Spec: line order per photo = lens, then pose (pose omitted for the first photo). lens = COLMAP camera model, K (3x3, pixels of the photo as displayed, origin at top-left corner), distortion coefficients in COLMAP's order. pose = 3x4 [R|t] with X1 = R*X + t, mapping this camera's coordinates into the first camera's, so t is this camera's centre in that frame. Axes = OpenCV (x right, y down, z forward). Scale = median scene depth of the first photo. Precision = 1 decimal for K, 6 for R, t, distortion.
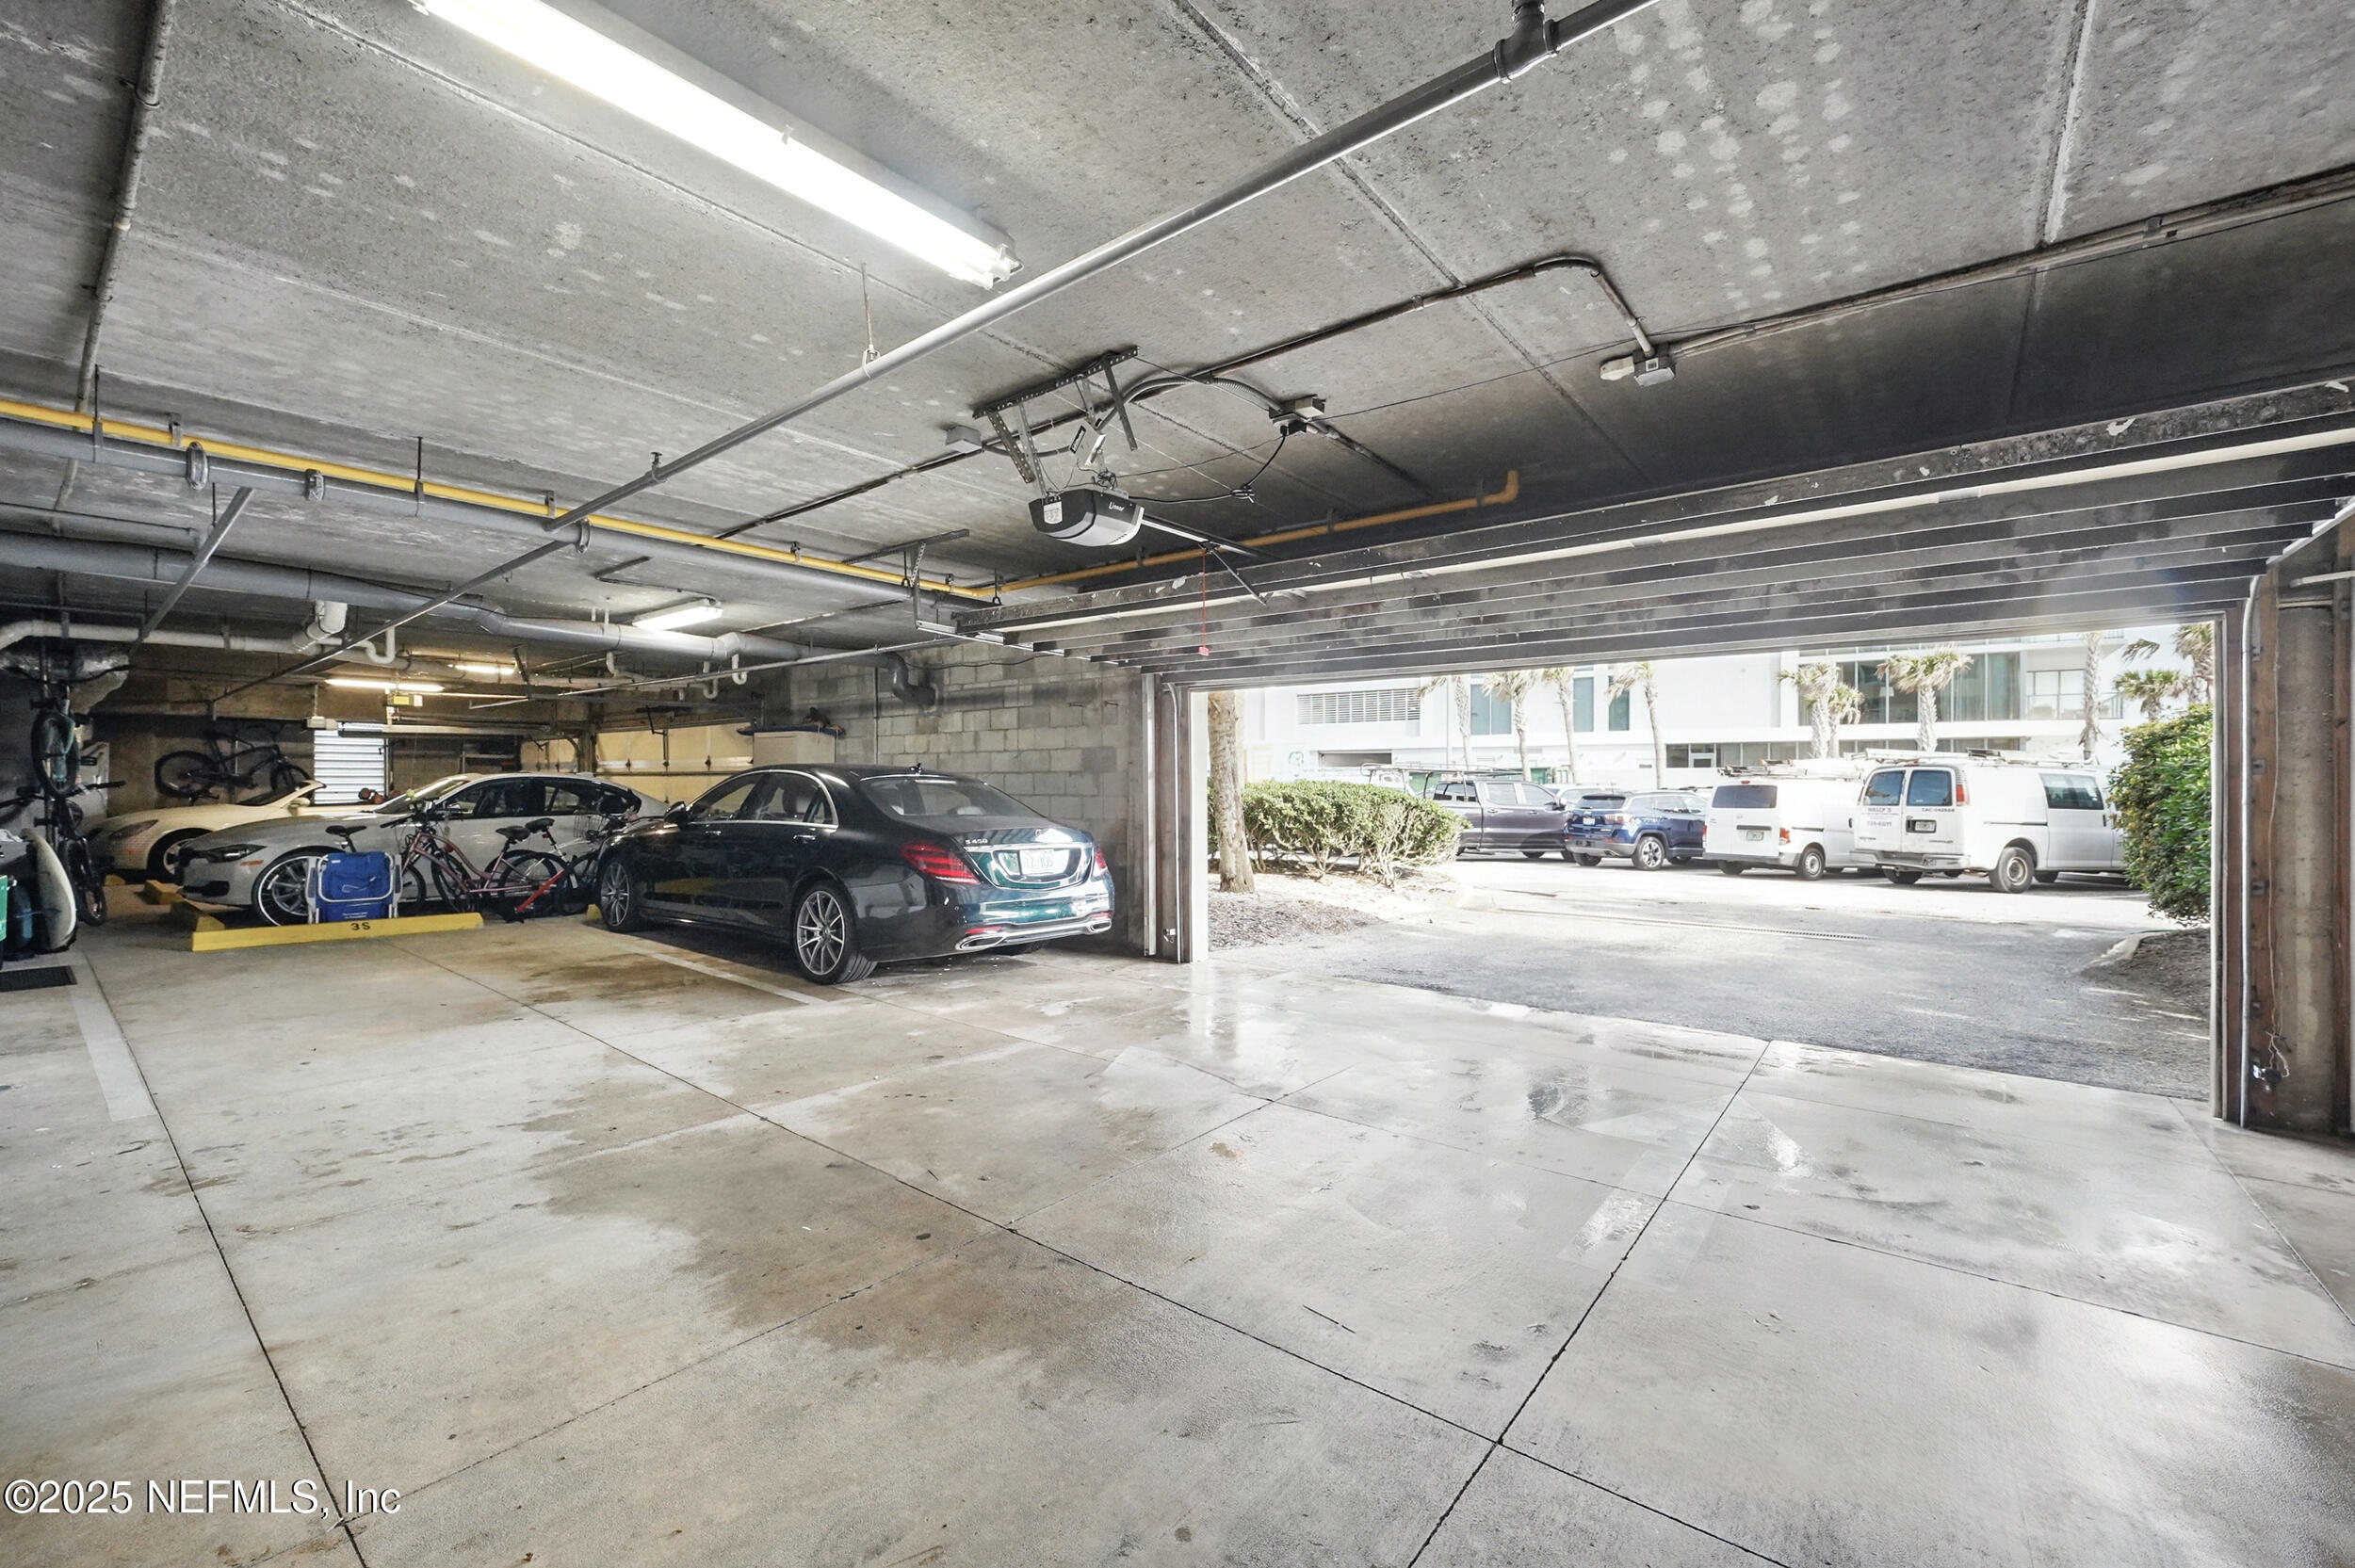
lens RADIAL K [[961.5, 0, 1194.0], [0, 961.5, 782.1], [0, 0, 1]] dist [-0.008827, 0.000212]
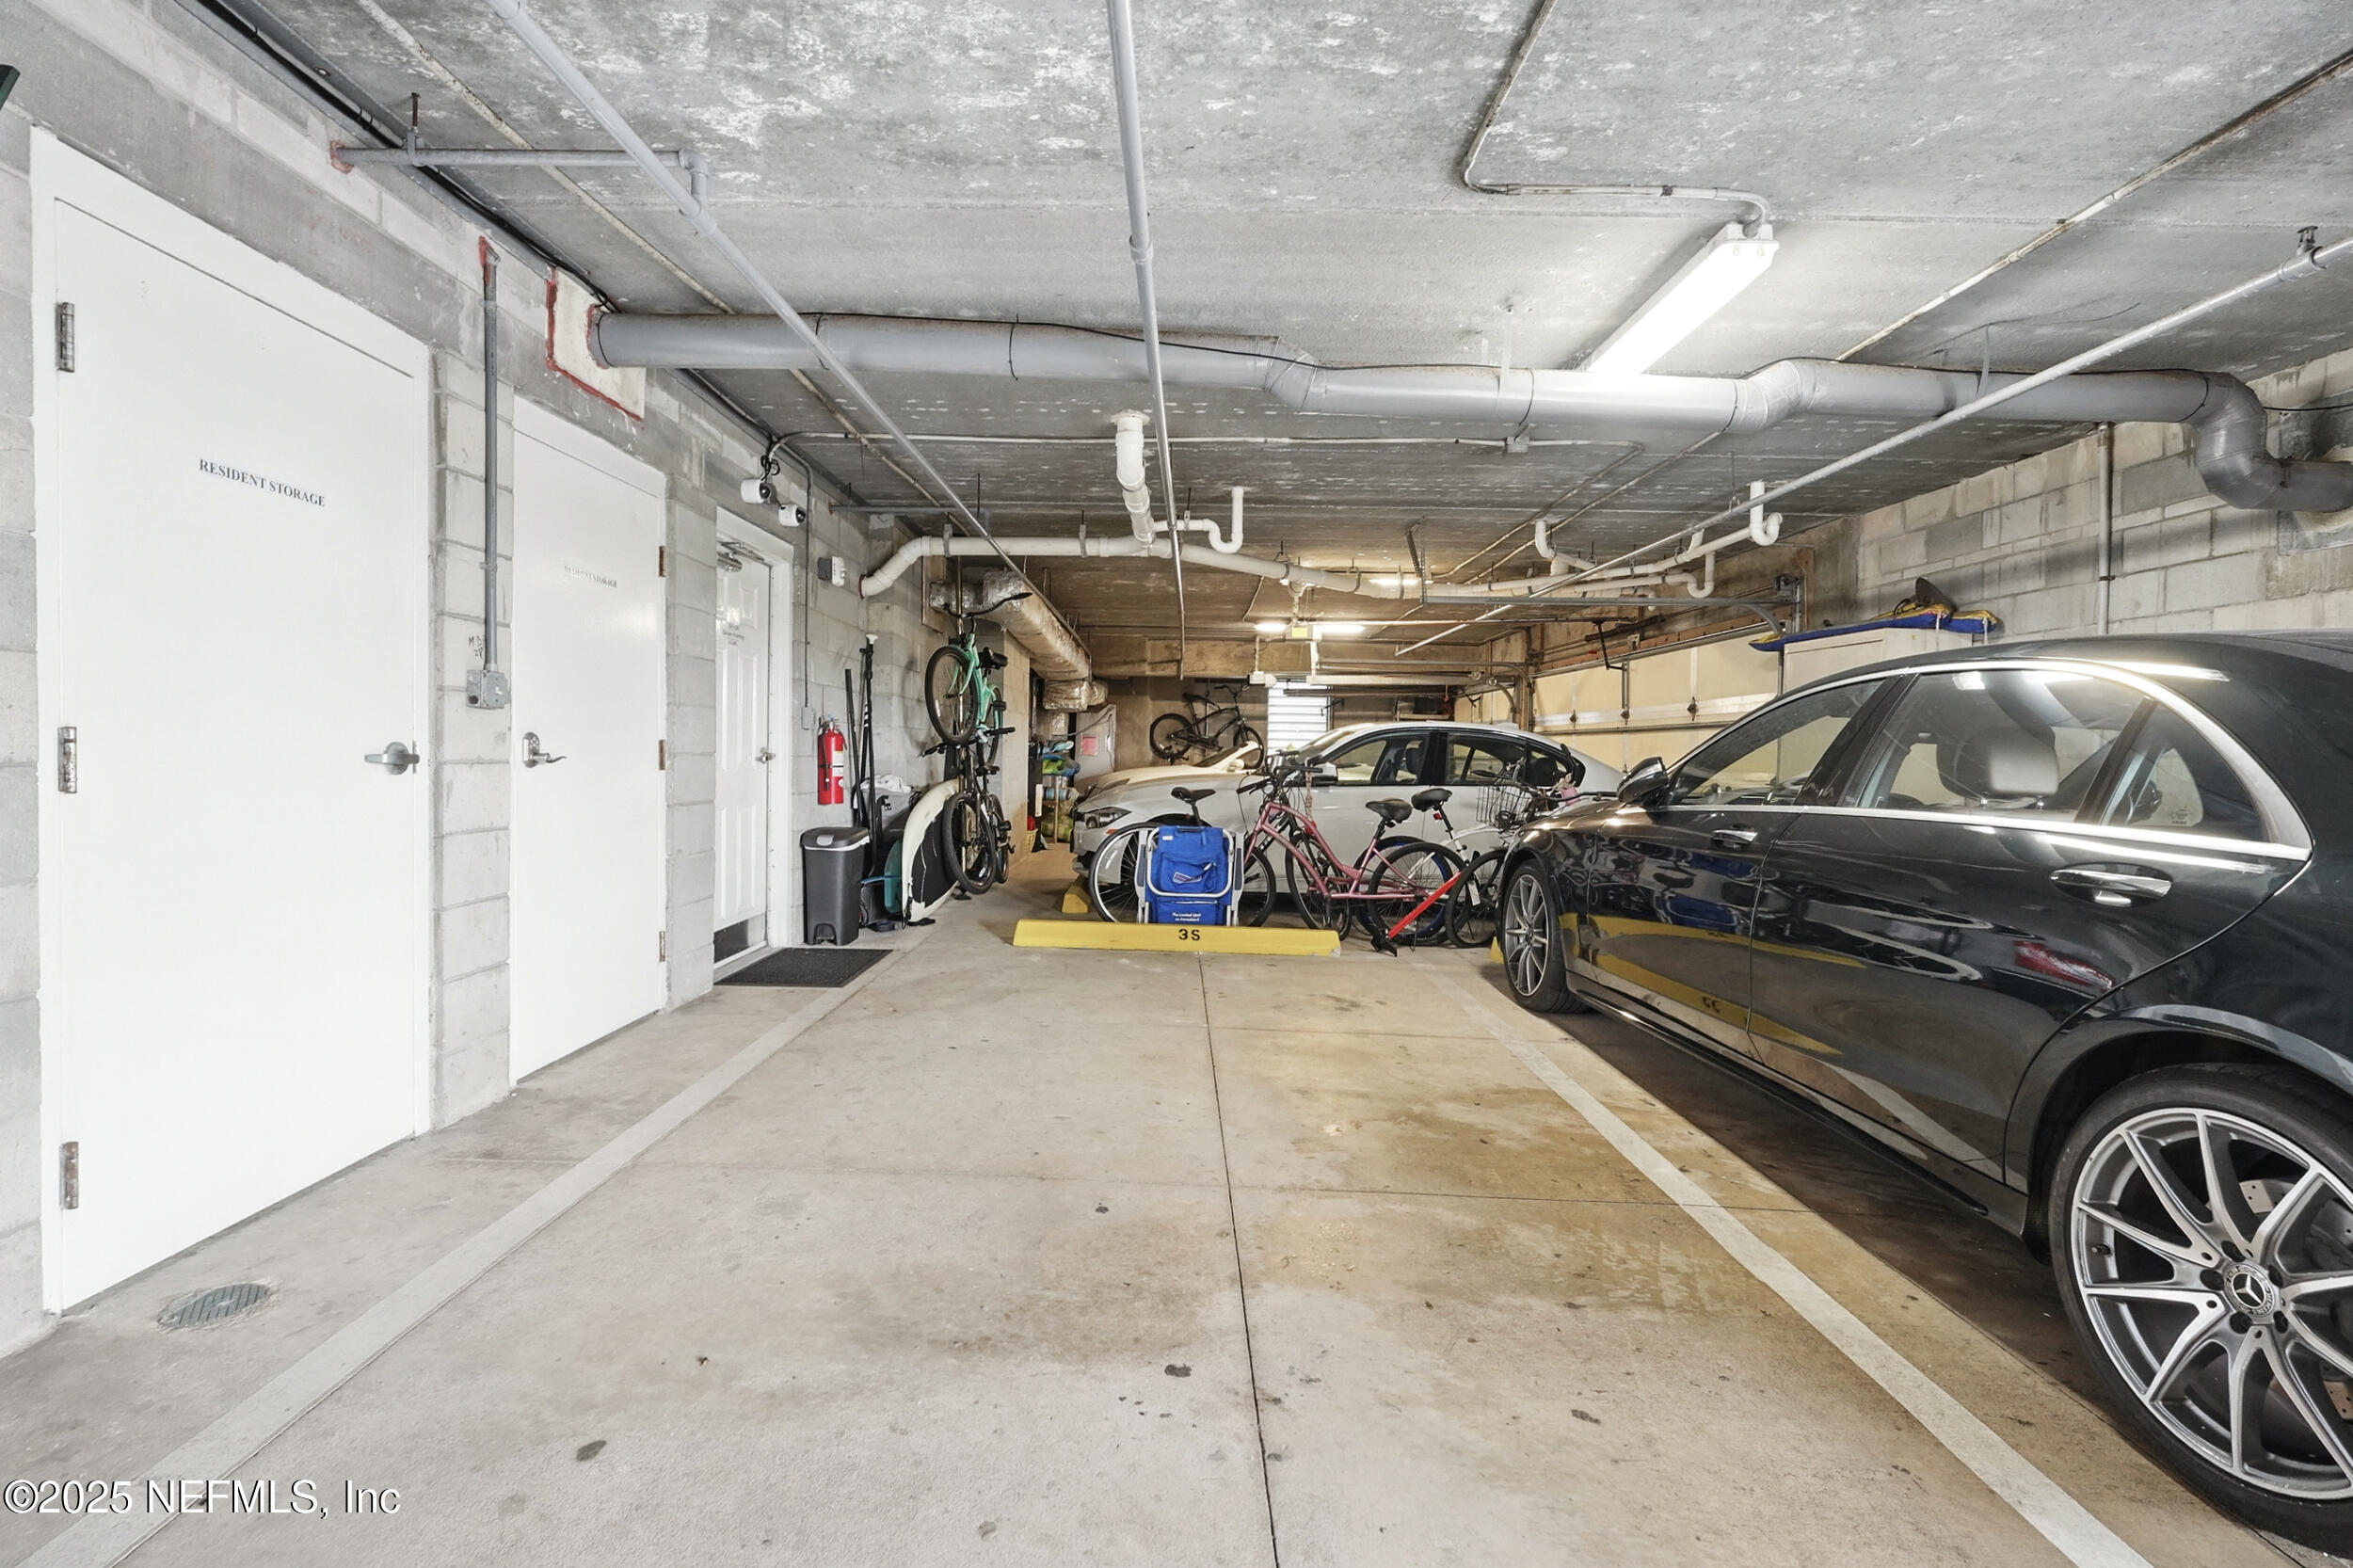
lens RADIAL K [[960.8, 0, 1193.0], [0, 960.8, 782.1], [0, 0, 1]] dist [-0.008827, 0.000212]
pose [[0.600997, 0.026916, -0.798798, -0.251483], [-0.014464, 0.999635, 0.022801, 0.019825], [0.799121, -0.002149, 0.601167, 0.457747]]
